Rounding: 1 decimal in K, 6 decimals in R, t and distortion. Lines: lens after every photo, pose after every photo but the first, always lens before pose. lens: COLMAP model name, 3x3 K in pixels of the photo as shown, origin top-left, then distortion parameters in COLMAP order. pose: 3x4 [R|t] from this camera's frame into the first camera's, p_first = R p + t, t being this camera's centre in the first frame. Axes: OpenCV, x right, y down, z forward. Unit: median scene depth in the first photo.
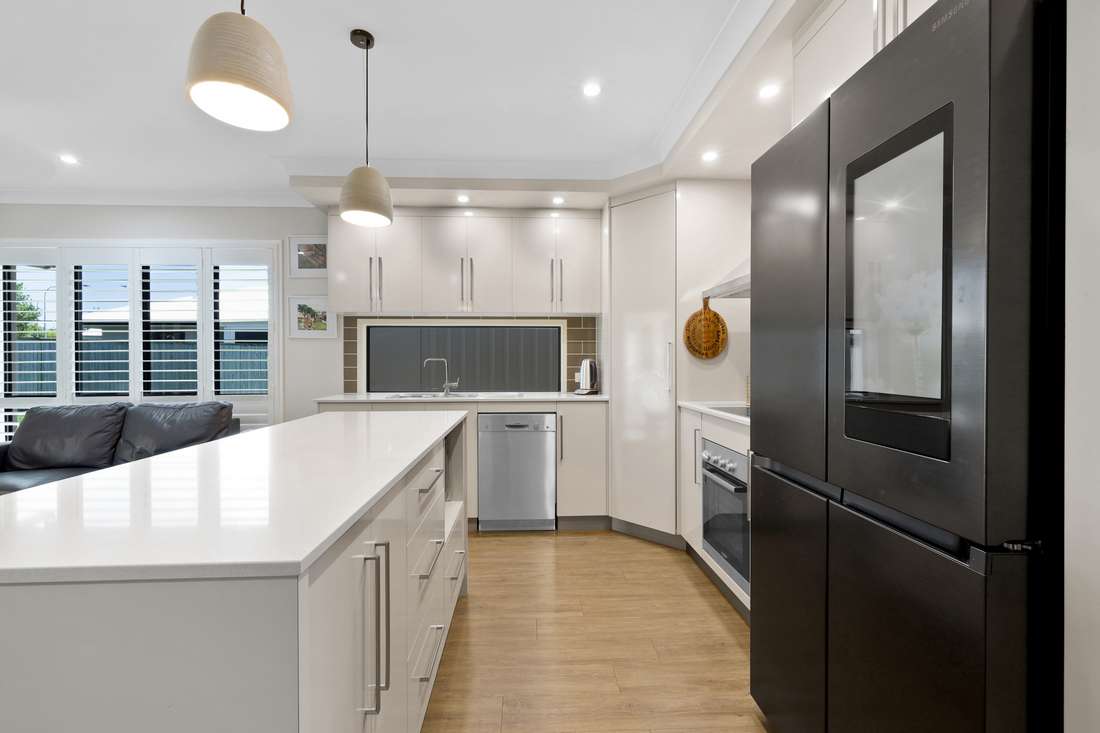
lens RADIAL K [[506.8, 0, 550.0], [0, 506.8, 366.5], [0, 0, 1]] dist [0.000811, 0.000042]
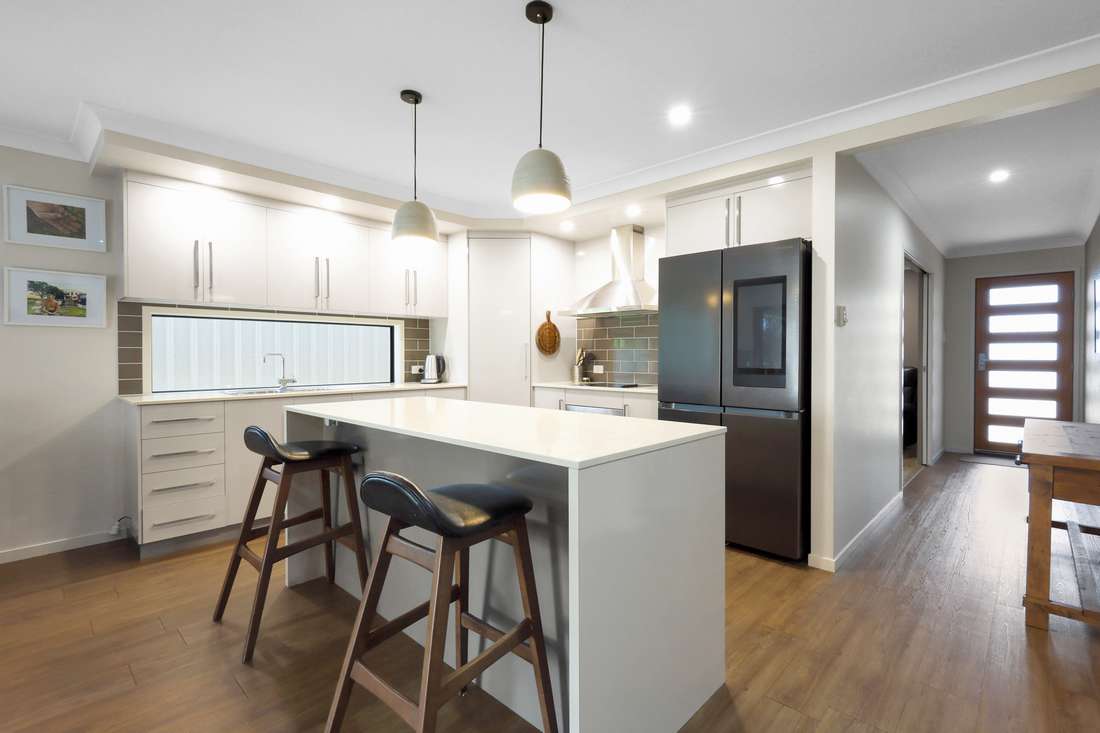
lens RADIAL K [[462.3, 0, 544.5], [0, 462.3, 367.8], [0, 0, 1]] dist [0.000362, 0.000133]
pose [[0.749064, -0.017729, 0.662260, -0.445431], [0.007774, 0.999808, 0.017973, -0.000026], [-0.662452, -0.008314, 0.749059, -0.018756]]
